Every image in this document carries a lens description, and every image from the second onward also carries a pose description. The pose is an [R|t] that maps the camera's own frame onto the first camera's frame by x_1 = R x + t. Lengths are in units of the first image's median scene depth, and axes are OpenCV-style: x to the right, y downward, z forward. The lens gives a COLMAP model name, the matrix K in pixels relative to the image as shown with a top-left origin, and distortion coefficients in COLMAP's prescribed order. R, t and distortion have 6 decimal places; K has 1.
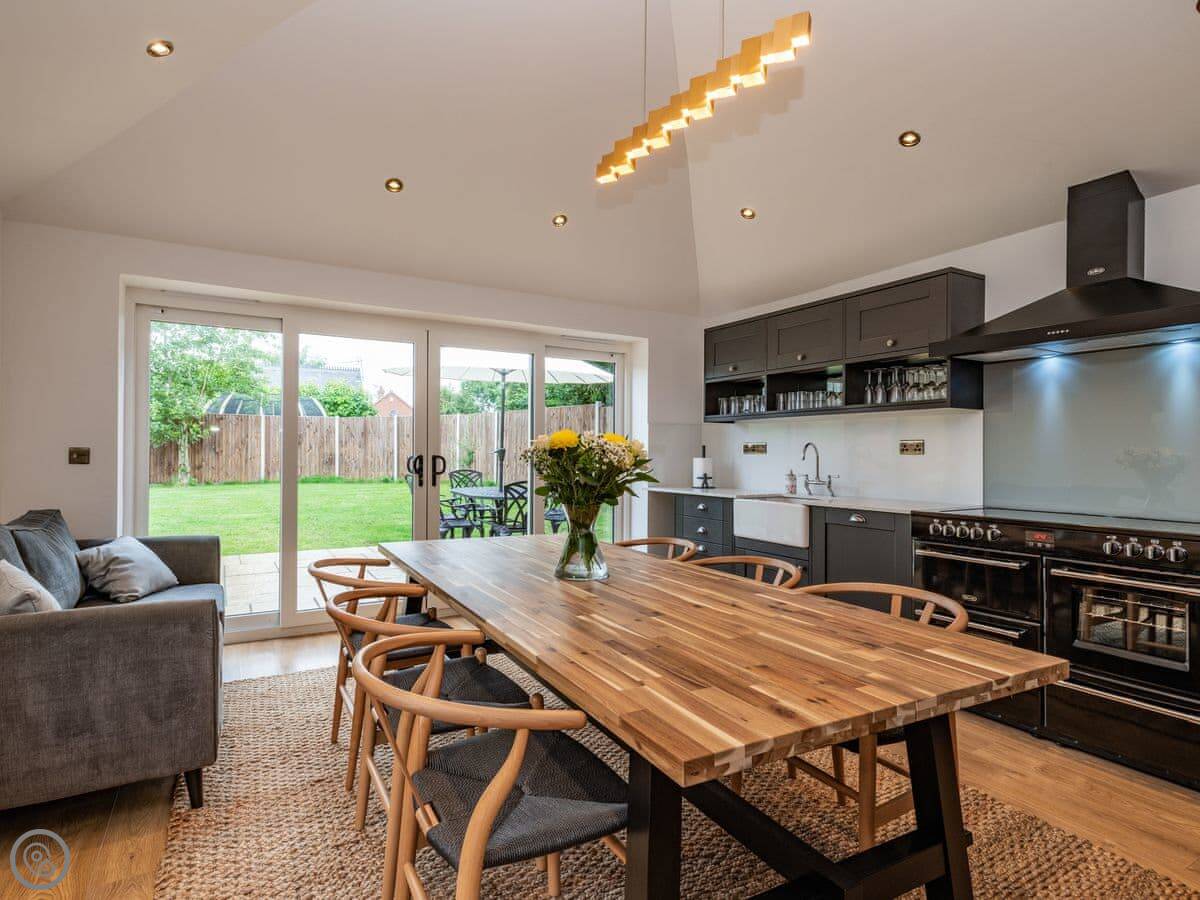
lens RADIAL K [[629.8, 0, 567.4], [0, 629.8, 447.1], [0, 0, 1]] dist [0.003384, -0.001192]
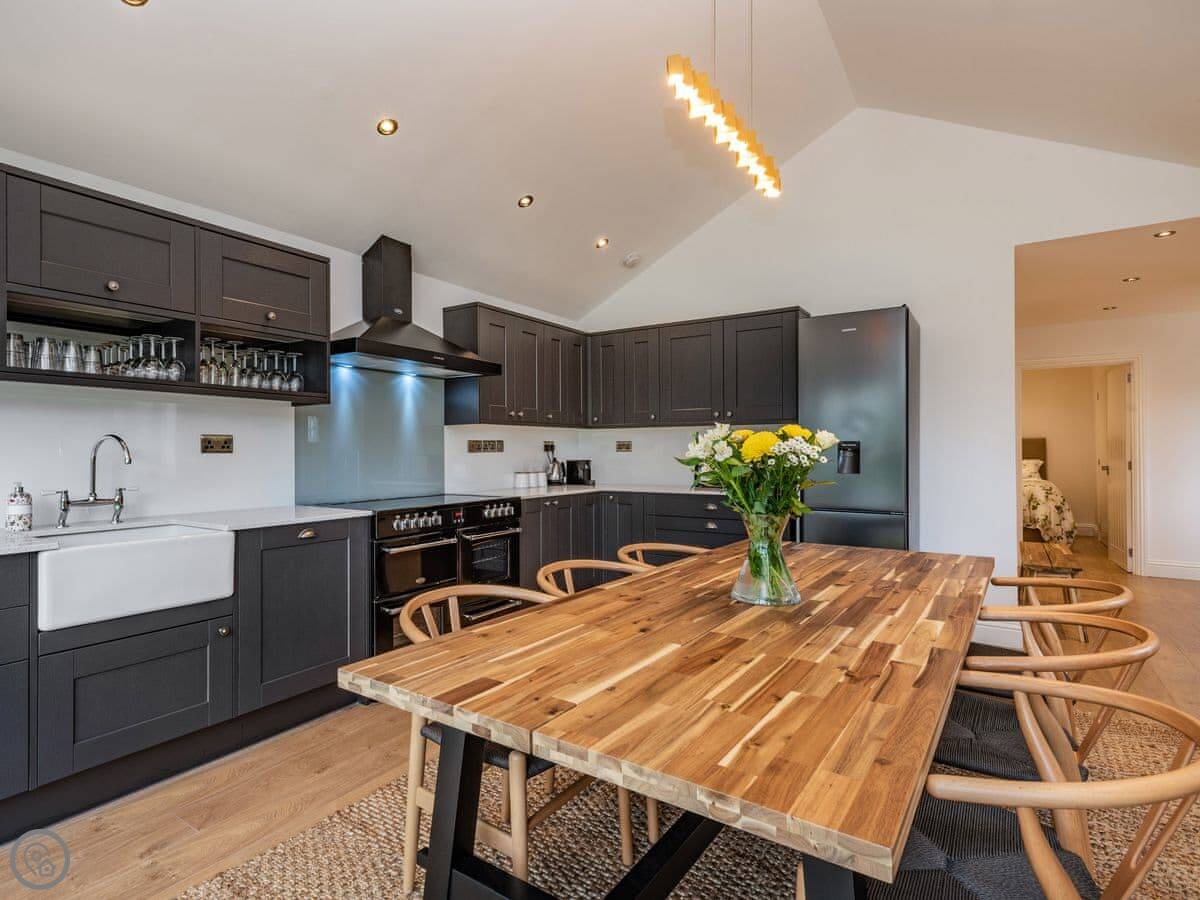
lens RADIAL K [[633.8, 0, 590.1], [0, 633.8, 451.4], [0, 0, 1]] dist [0.010702, -0.001322]
pose [[-0.466311, -0.002315, 0.884618, -0.380857], [-0.006642, 0.999978, -0.000884, 0.006976], [-0.884596, -0.006288, -0.466316, 0.958514]]
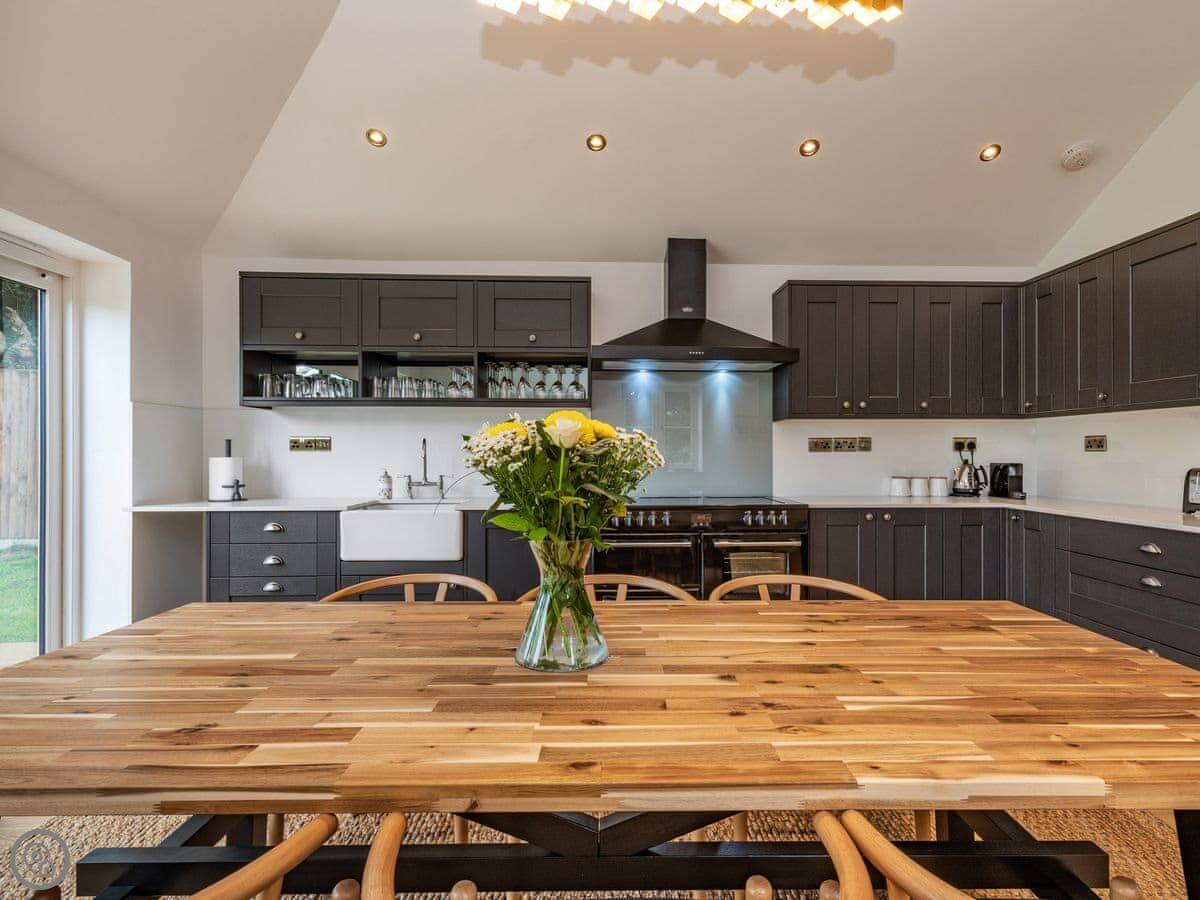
lens RADIAL K [[633.8, 0, 590.1], [0, 633.8, 451.4], [0, 0, 1]] dist [0.010702, -0.001322]
pose [[0.443050, -0.003043, 0.896492, -0.316564], [-0.006995, 0.999952, 0.006851, 0.004188], [-0.896470, -0.009306, 0.443008, 0.451501]]
